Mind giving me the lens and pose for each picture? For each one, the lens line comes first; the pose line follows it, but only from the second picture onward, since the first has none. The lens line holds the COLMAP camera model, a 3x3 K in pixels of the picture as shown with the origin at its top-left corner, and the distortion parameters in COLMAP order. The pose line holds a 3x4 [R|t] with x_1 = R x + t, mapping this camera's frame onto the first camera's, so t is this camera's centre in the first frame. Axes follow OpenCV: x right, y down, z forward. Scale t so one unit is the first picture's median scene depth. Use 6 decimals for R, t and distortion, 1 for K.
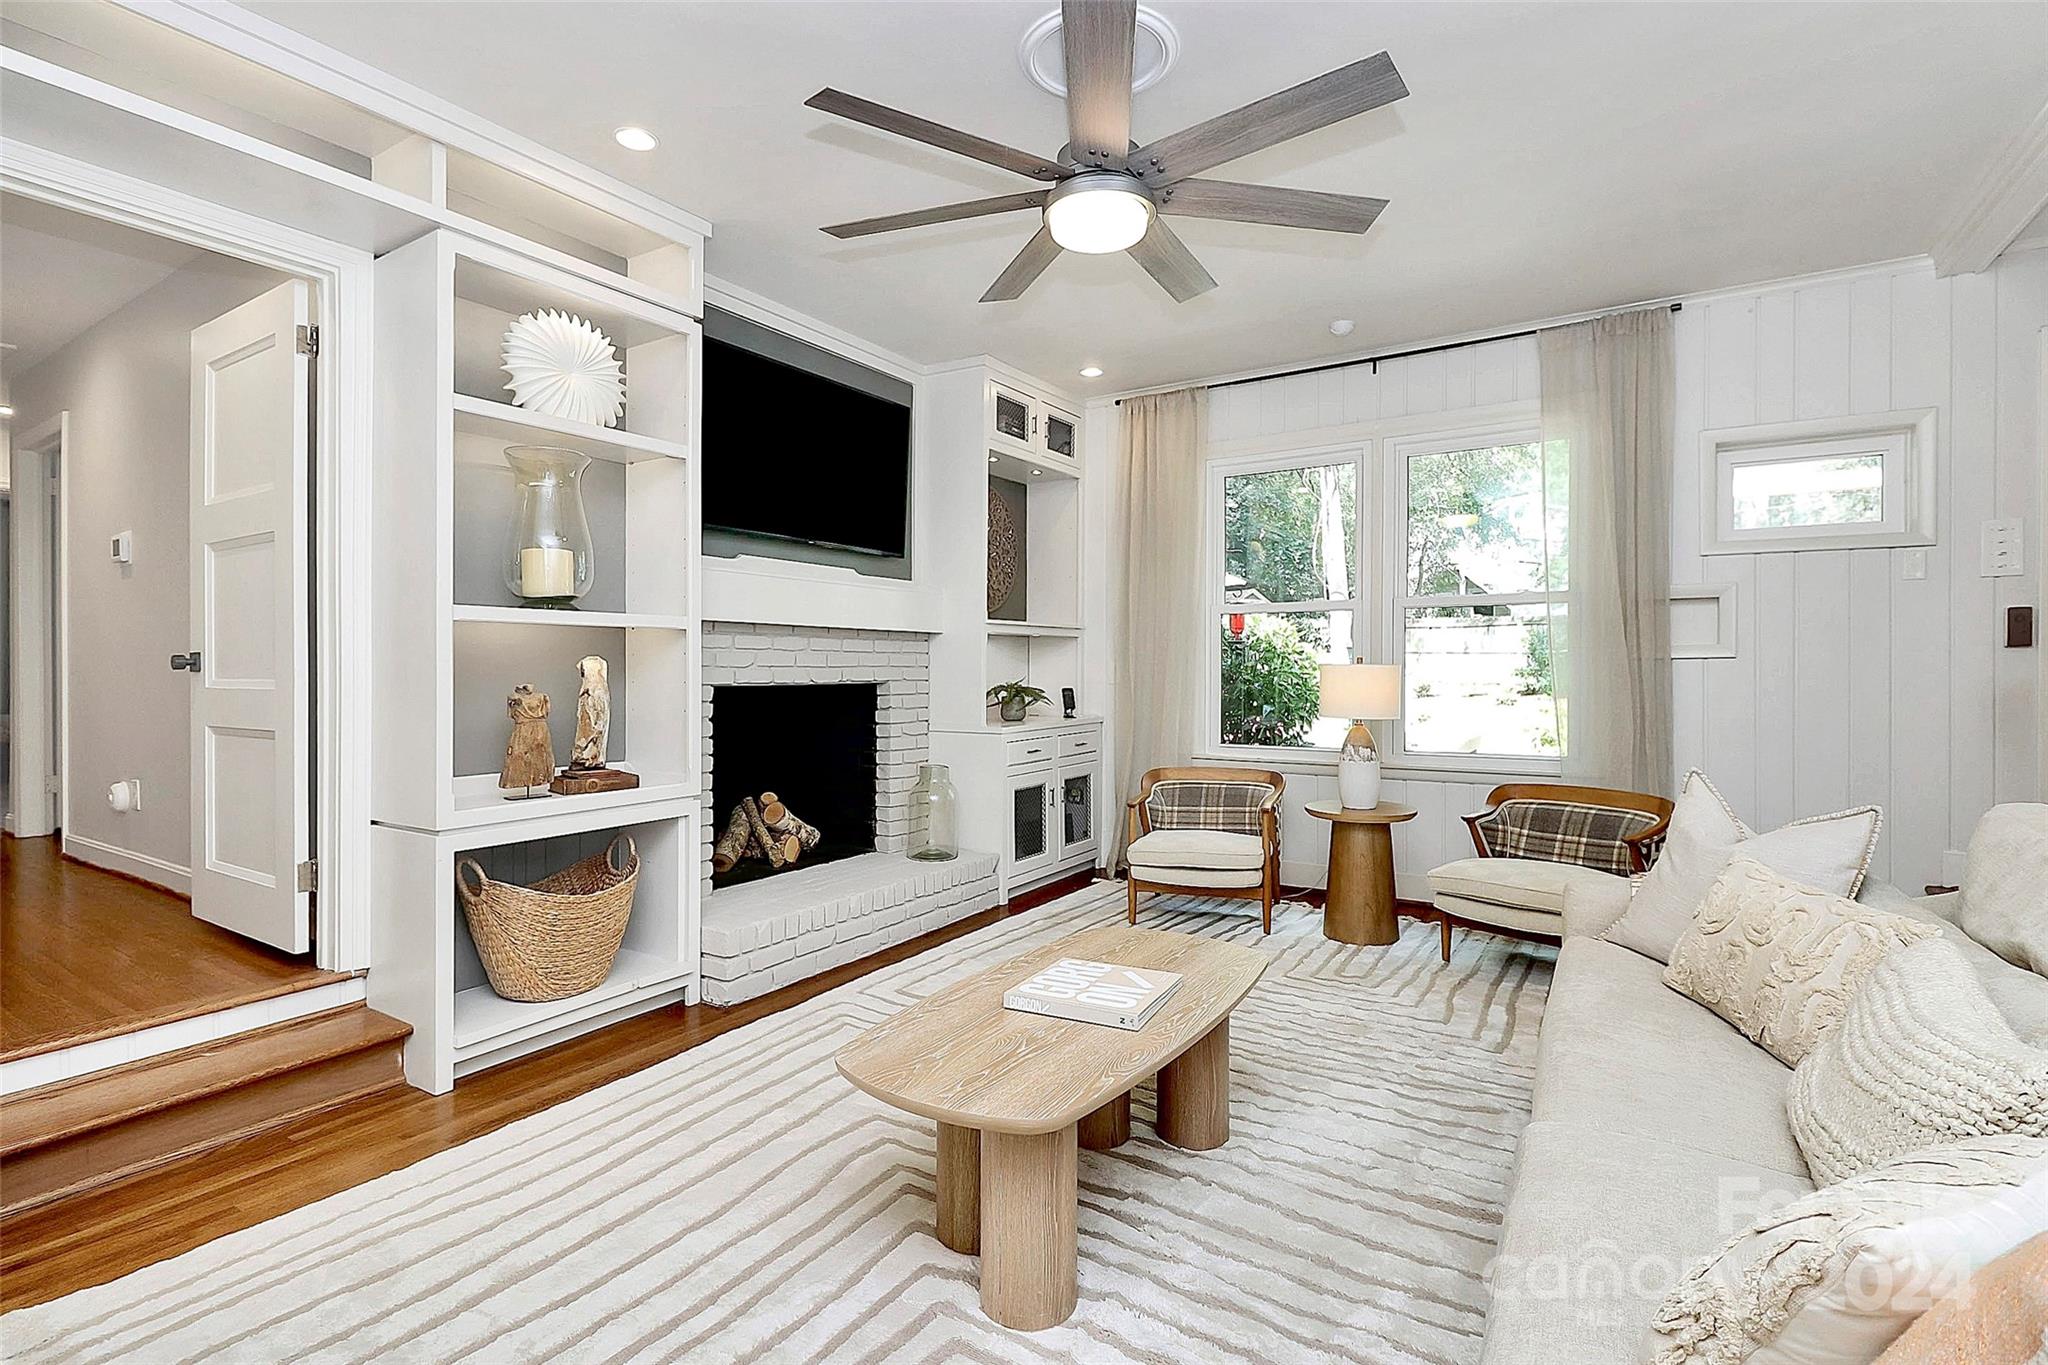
lens RADIAL K [[971.3, 0, 1044.5], [0, 971.3, 677.0], [0, 0, 1]] dist [-0.008271, -0.008295]
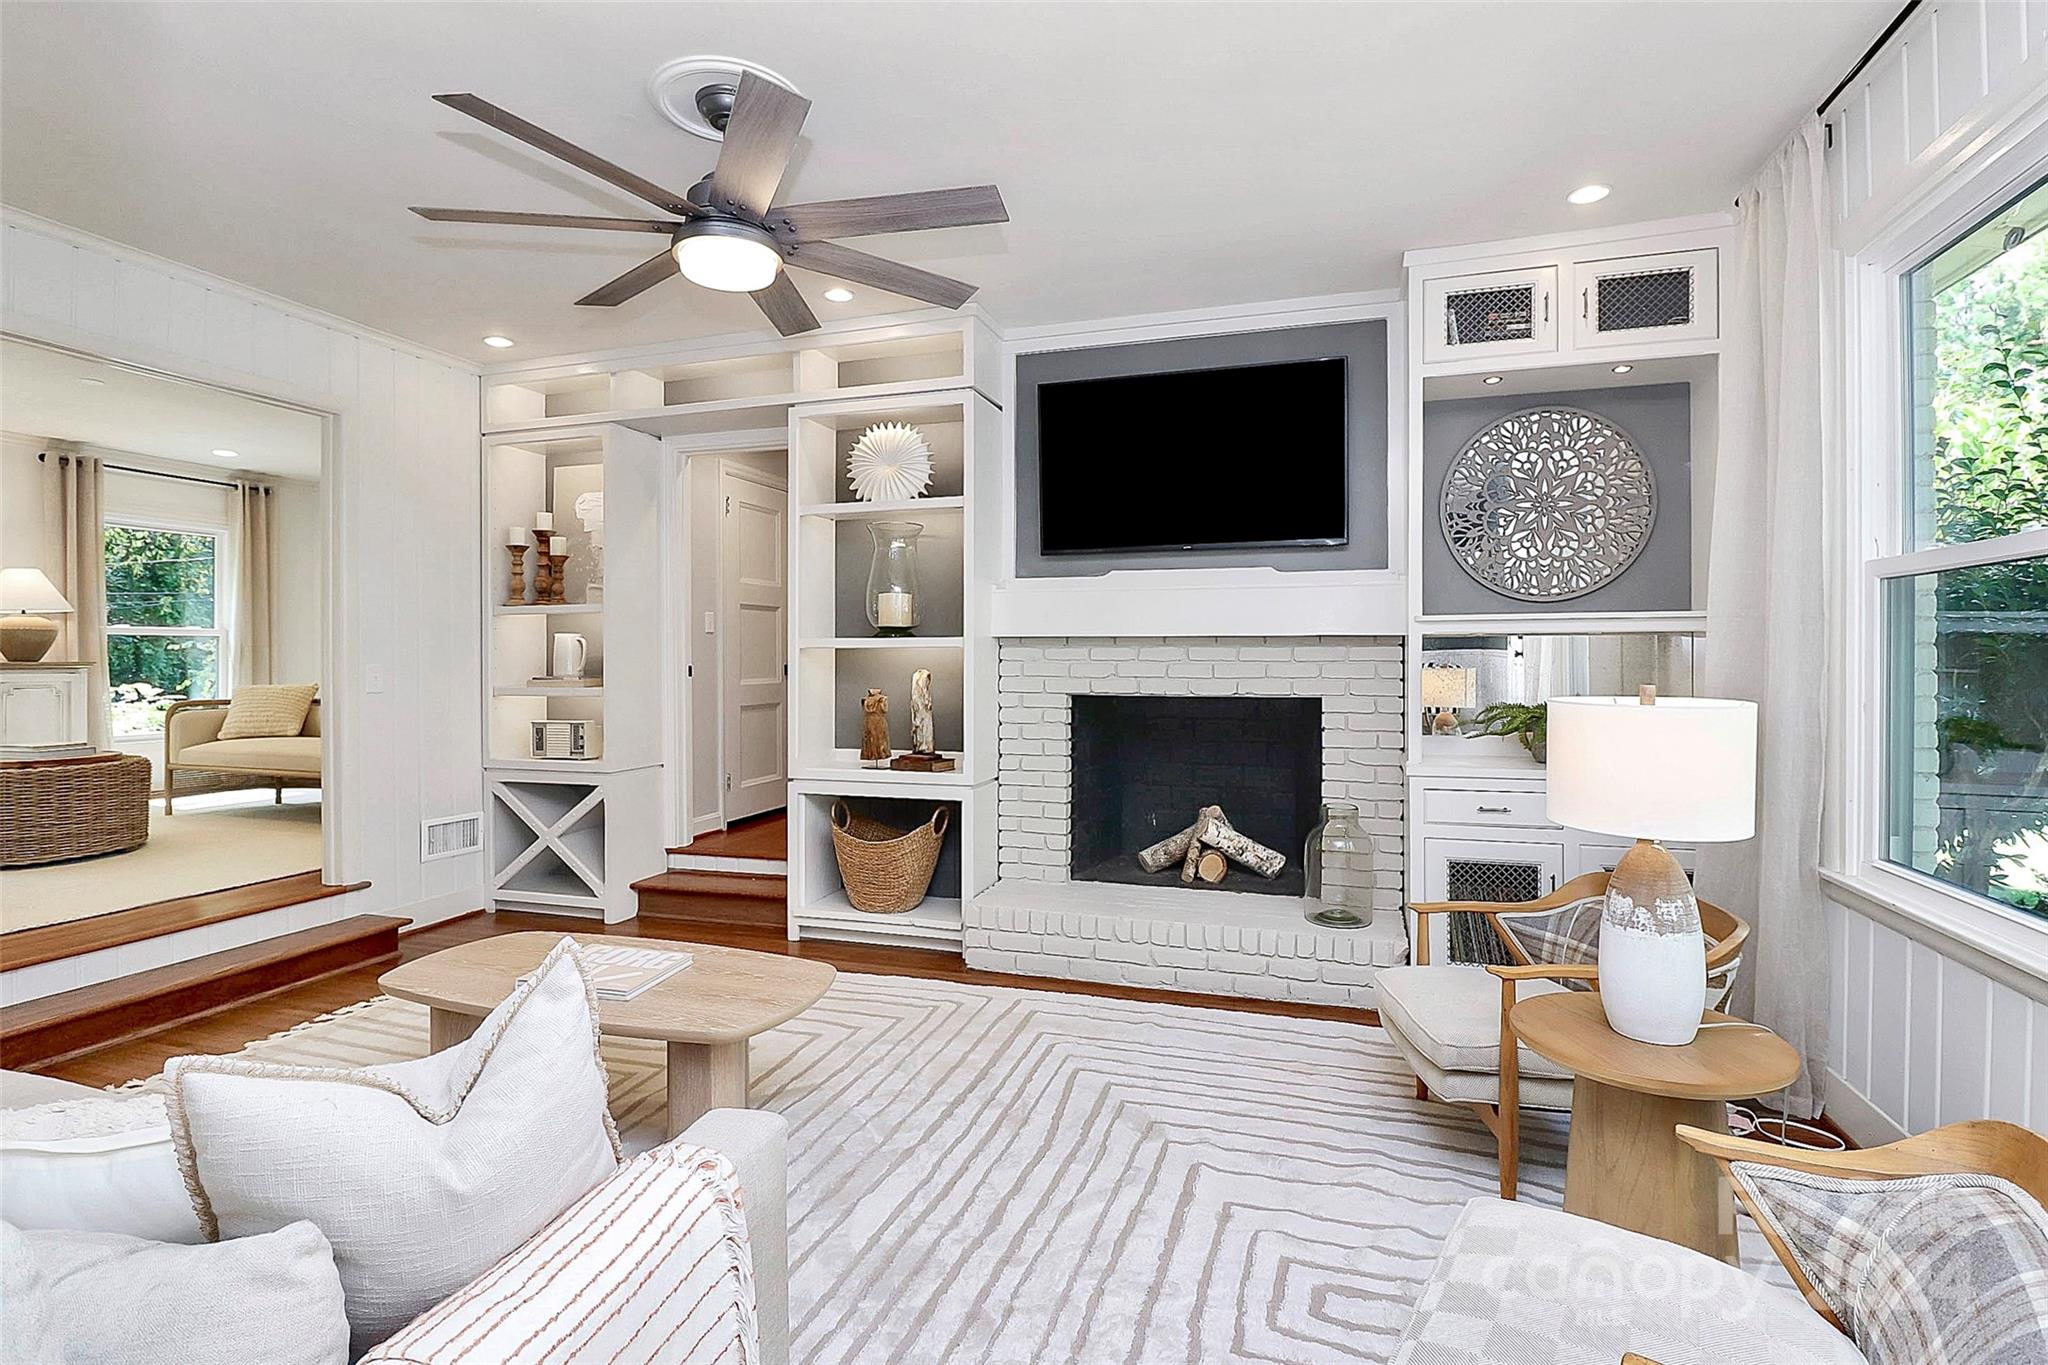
lens RADIAL K [[971.3, 0, 1027.8], [0, 971.3, 675.7], [0, 0, 1]] dist [-0.008271, -0.008295]
pose [[0.241055, 0.008858, -0.970471, 0.739050], [-0.010864, 0.999920, 0.006428, -0.019992], [0.970451, 0.008994, 0.241132, 0.702916]]
